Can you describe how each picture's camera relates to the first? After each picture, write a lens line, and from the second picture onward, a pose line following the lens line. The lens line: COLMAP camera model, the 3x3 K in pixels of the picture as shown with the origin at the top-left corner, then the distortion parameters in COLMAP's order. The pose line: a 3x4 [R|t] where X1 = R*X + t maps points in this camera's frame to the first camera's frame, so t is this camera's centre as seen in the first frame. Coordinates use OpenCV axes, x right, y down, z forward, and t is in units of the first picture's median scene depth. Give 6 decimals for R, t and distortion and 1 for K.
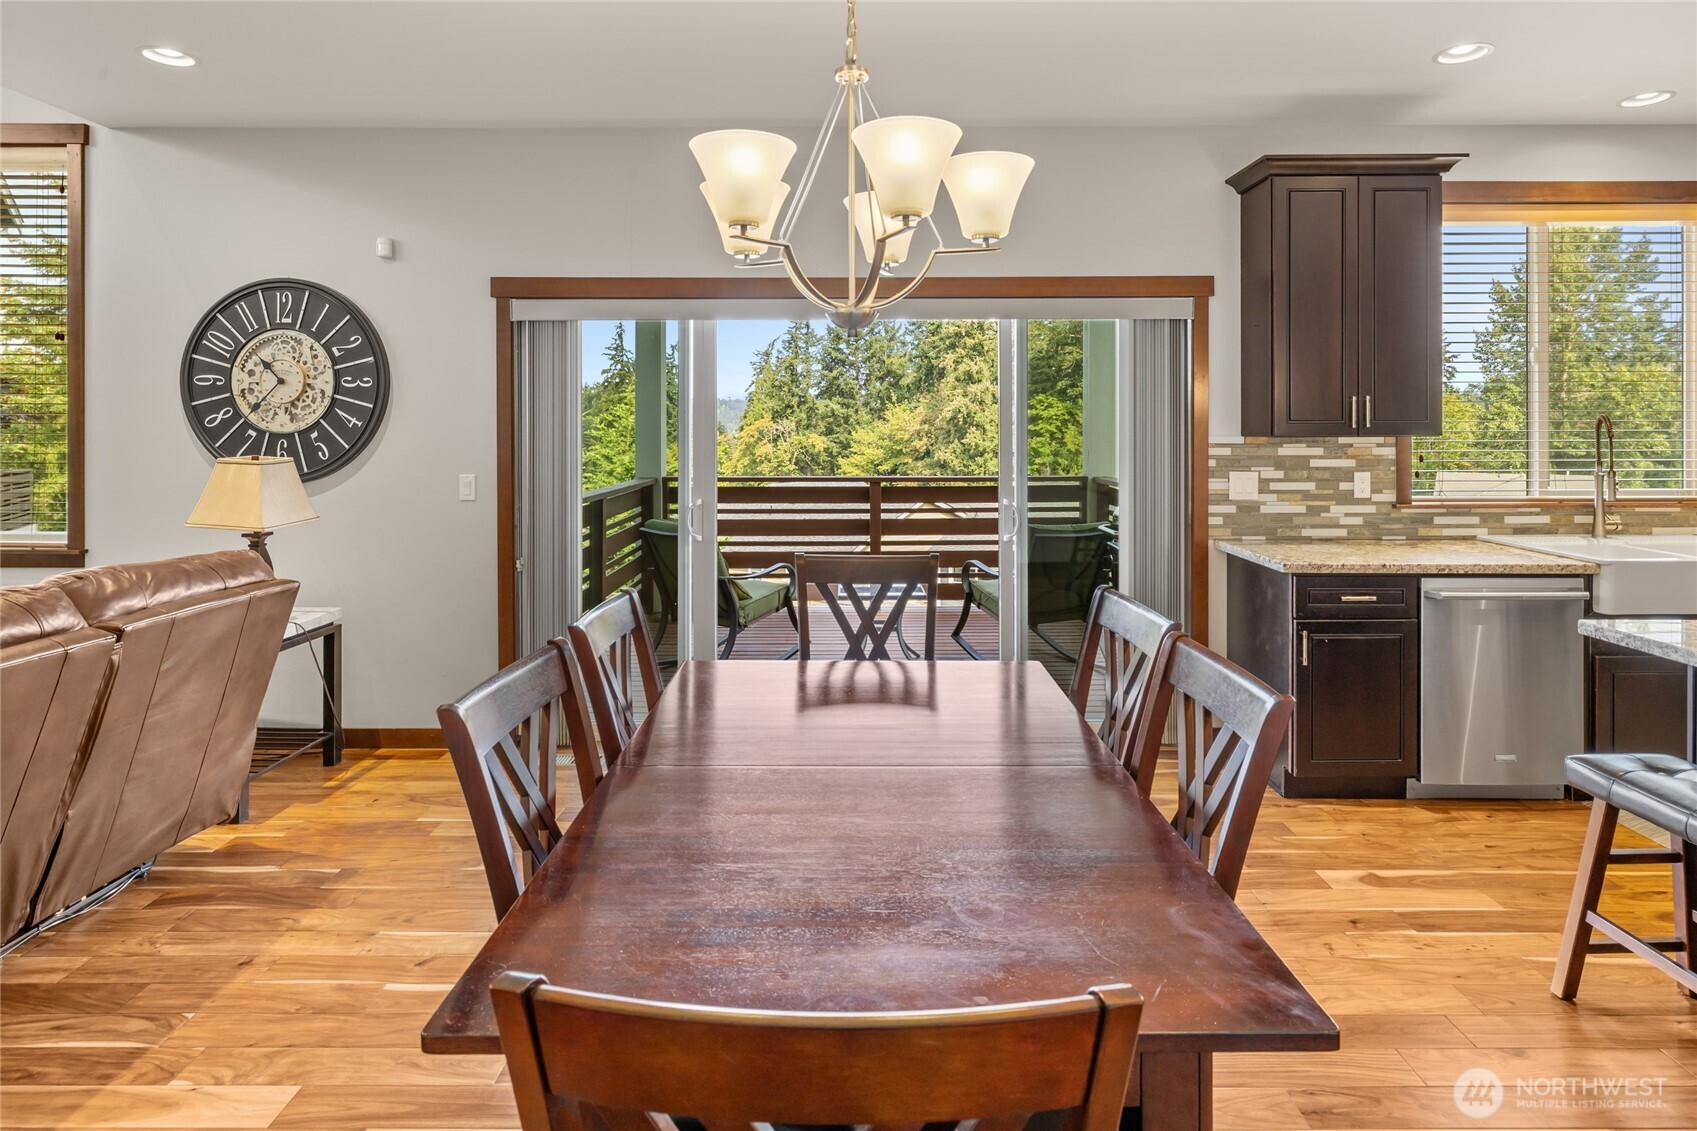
lens RADIAL K [[911.9, 0, 857.0], [0, 911.9, 426.7], [0, 0, 1]] dist [0.000972, -0.000237]
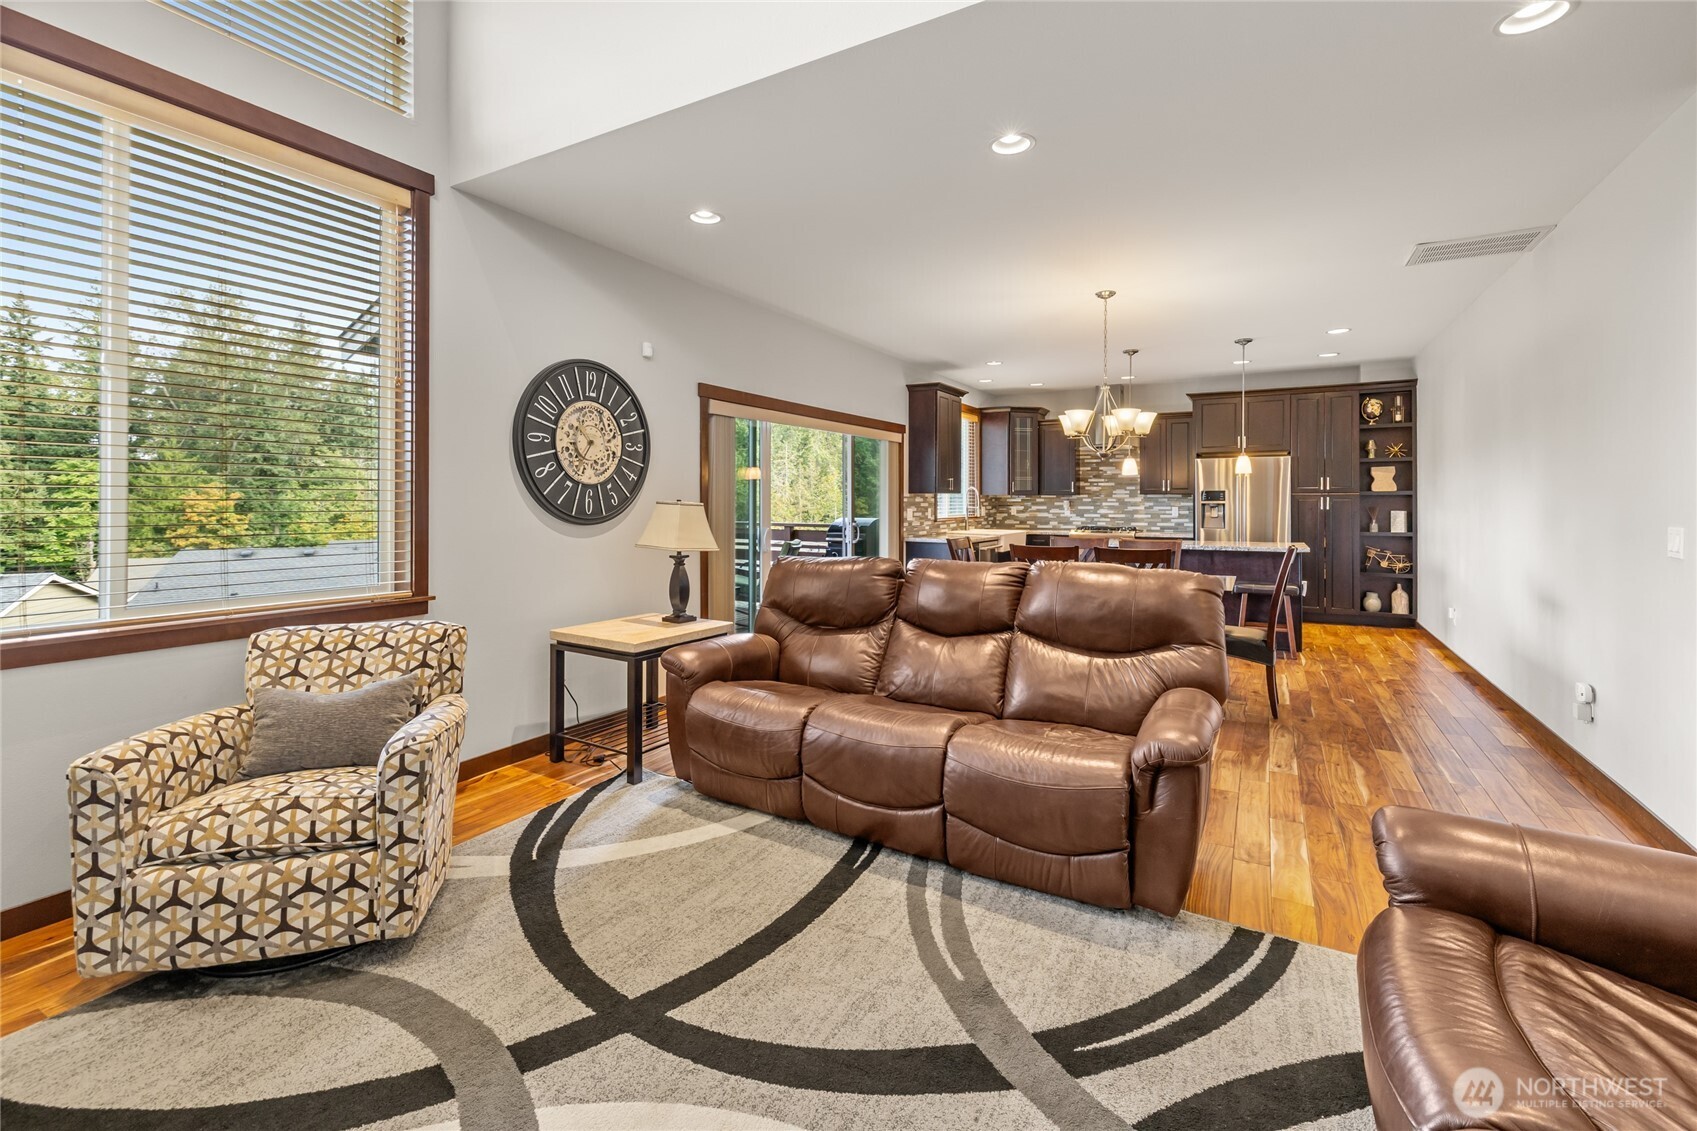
lens RADIAL K [[735.1, 0, 840.6], [0, 735.1, 497.4], [0, 0, 1]] dist [0.001896, 0.000101]
pose [[0.497147, 0.004785, 0.867653, -1.336811], [-0.004516, 0.999986, -0.002927, 0.026514], [-0.867655, -0.002464, 0.497161, 0.199707]]
